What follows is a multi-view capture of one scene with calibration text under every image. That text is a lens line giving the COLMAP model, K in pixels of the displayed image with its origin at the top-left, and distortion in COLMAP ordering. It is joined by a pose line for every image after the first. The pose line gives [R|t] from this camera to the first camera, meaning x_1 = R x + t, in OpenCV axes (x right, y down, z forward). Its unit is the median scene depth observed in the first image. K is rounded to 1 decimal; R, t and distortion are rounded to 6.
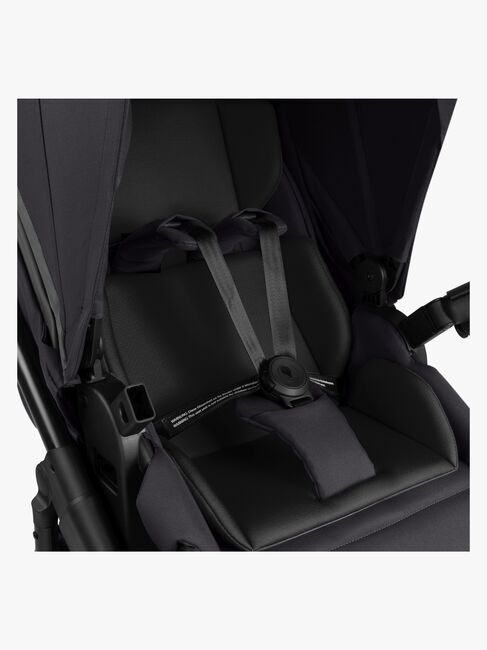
lens RADIAL K [[915.6, 0, 243.5], [0, 915.6, 325.0], [0, 0, 1]] dist [-0.021030, 0.000235]
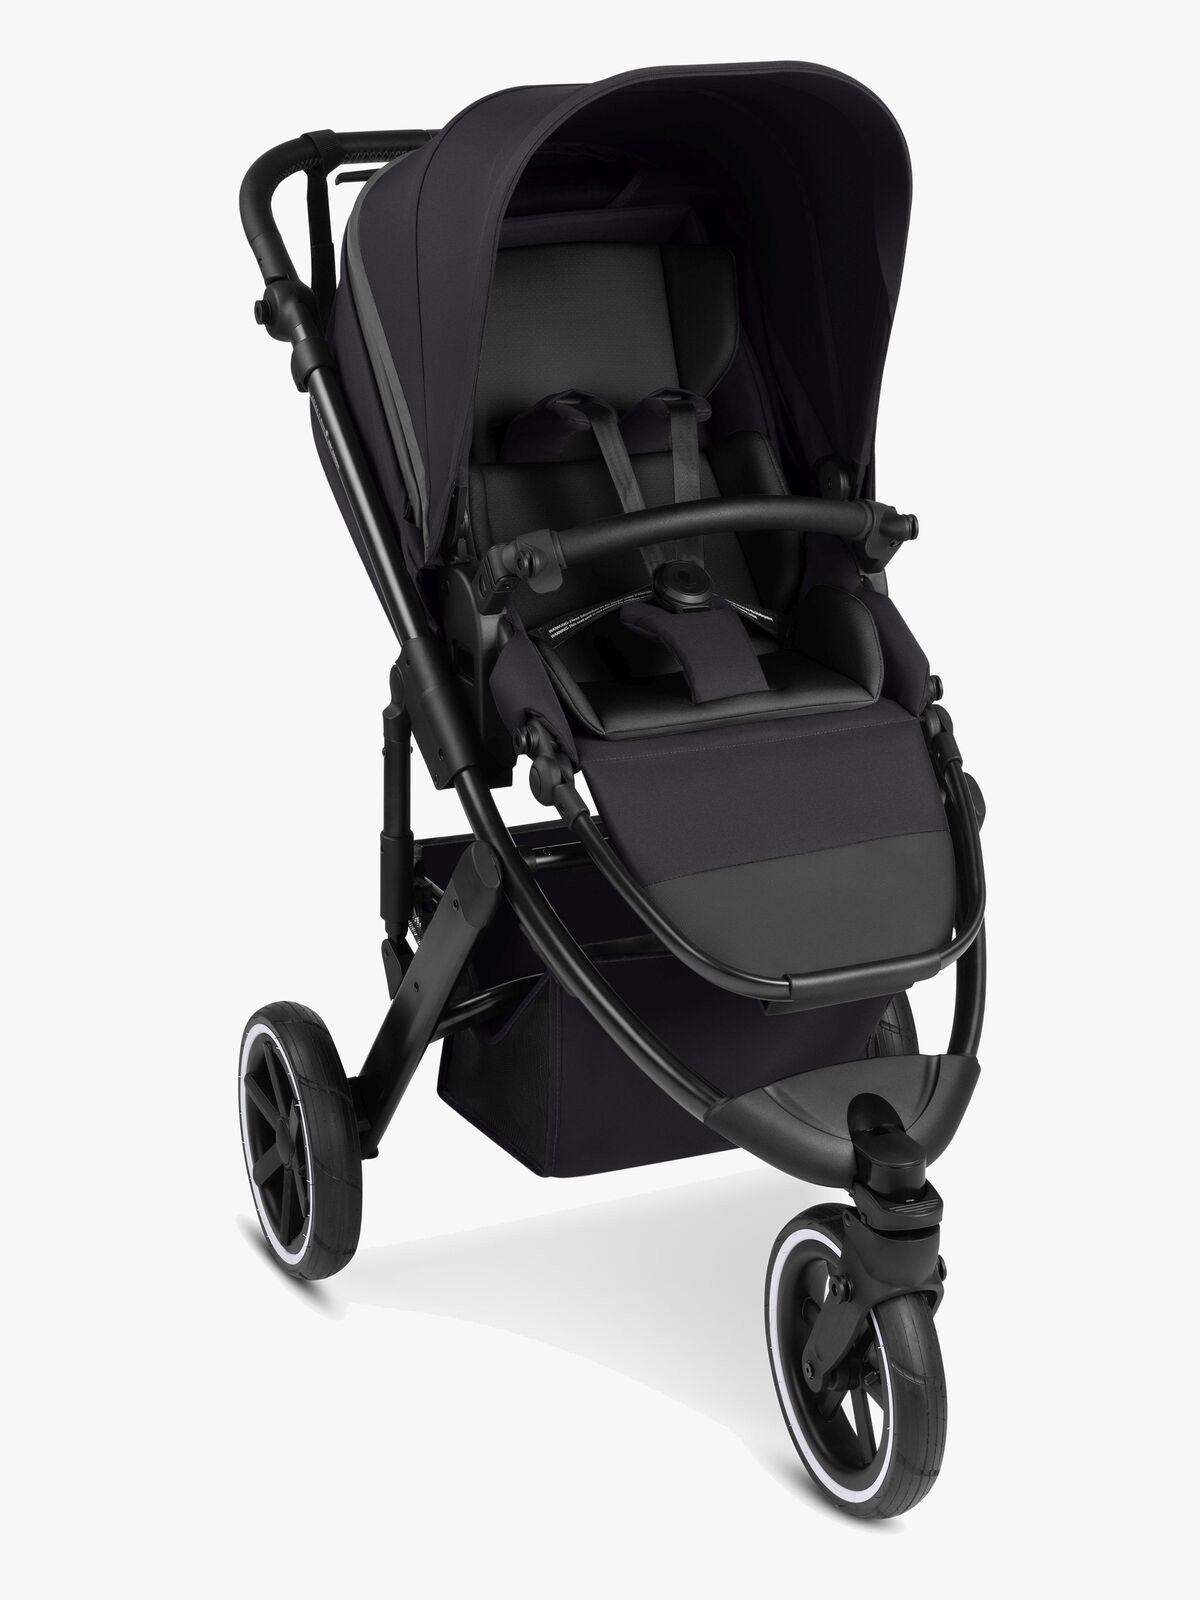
lens RADIAL K [[2263.6, 0, 600.0], [0, 2263.6, 800.0], [0, 0, 1]] dist [-0.021168, -0.007058]
pose [[0.987933, 0.062379, -0.141762, 0.288727], [-0.058731, 0.997830, 0.029779, 0.205594], [0.143312, -0.021094, 0.989453, -1.127172]]
